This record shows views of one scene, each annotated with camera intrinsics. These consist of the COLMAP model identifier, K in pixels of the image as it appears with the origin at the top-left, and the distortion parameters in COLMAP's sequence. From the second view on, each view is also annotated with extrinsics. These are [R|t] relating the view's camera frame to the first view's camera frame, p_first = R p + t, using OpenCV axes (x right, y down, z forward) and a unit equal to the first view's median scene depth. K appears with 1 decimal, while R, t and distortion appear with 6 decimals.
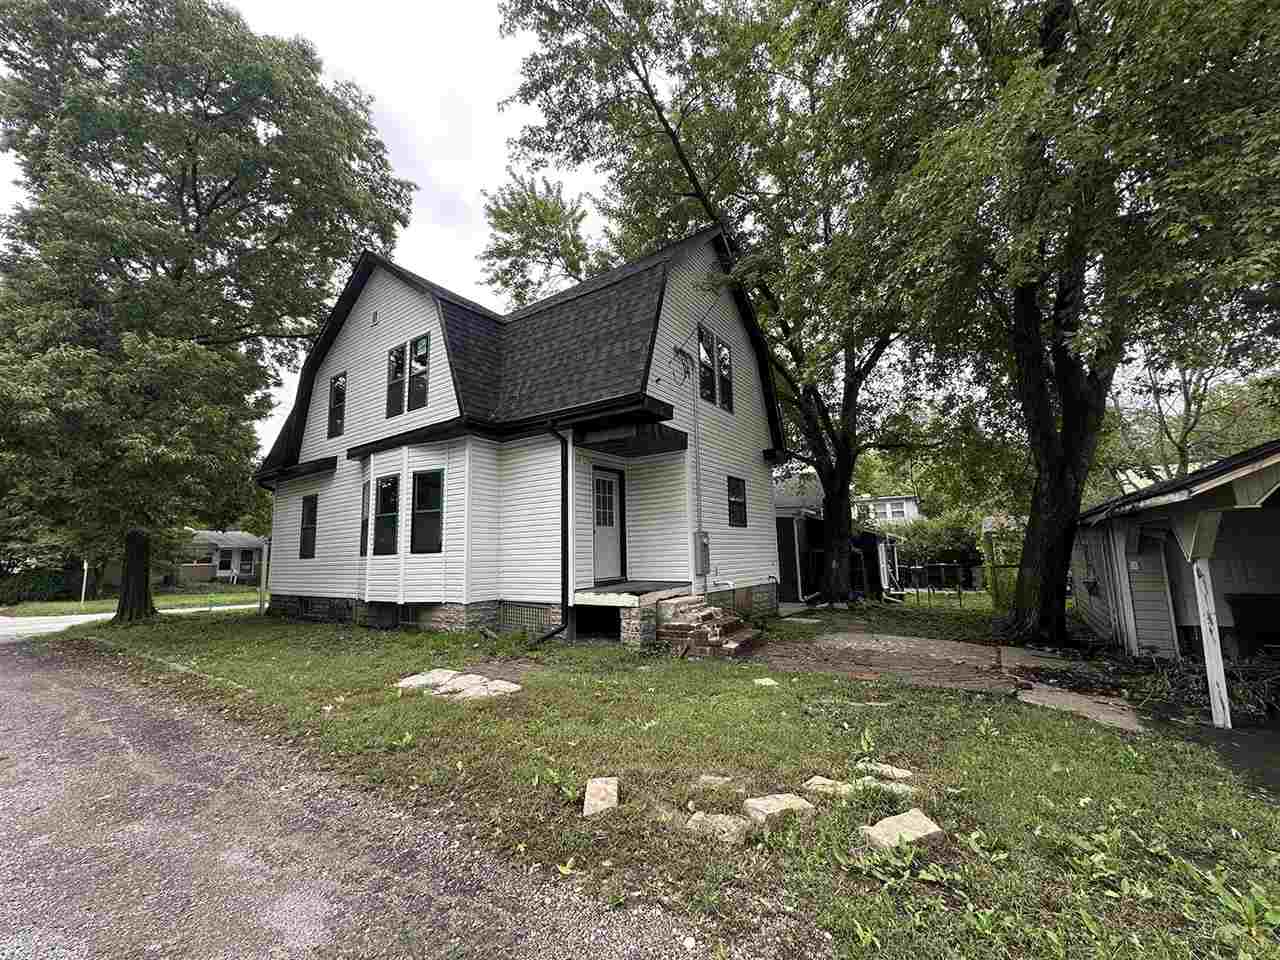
lens RADIAL K [[521.1, 0, 645.3], [0, 521.1, 480.8], [0, 0, 1]] dist [-0.003621, 0.000179]
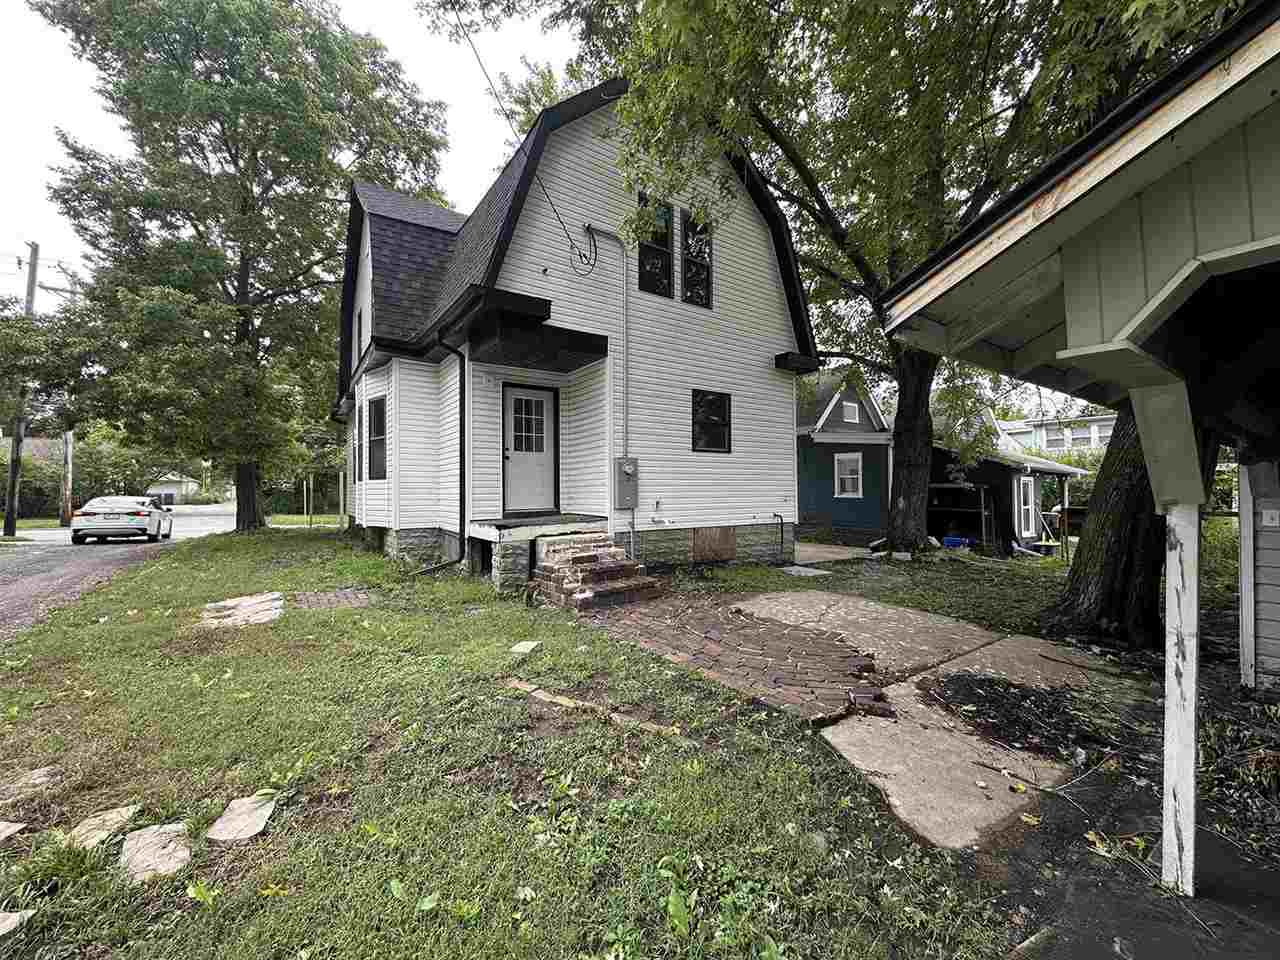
lens RADIAL K [[521.1, 0, 636.3], [0, 521.1, 482.4], [0, 0, 1]] dist [-0.003621, 0.000179]
pose [[0.935884, 0.014380, -0.352014, 0.410696], [0.031856, 0.991620, 0.125201, 0.034055], [0.350864, -0.128387, 0.927583, 0.235607]]
